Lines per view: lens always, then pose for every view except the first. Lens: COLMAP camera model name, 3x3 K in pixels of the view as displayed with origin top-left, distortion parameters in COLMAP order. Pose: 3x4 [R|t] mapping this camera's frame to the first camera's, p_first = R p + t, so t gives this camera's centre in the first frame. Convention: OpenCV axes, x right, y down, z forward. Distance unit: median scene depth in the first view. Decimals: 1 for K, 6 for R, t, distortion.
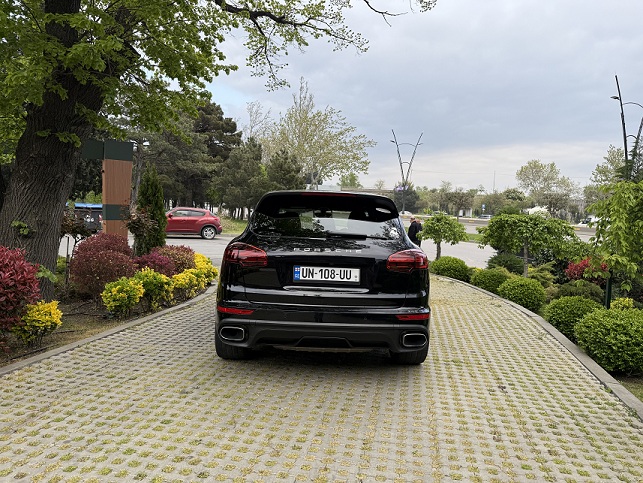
lens RADIAL K [[449.1, 0, 325.4], [0, 449.1, 244.2], [0, 0, 1]] dist [0.032783, -0.041067]
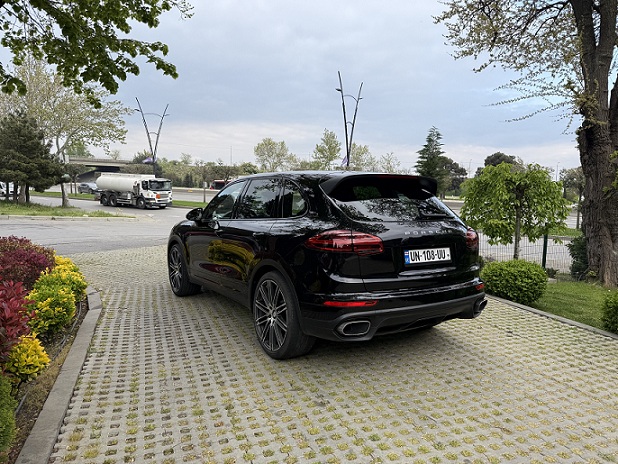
lens RADIAL K [[431.7, 0, 311.6], [0, 431.7, 234.0], [0, 0, 1]] dist [0.032783, -0.041067]
pose [[0.847917, -0.067203, 0.525853, -0.203649], [0.043722, 0.997418, 0.056968, -0.013992], [-0.528324, -0.025313, 0.848666, 0.081547]]
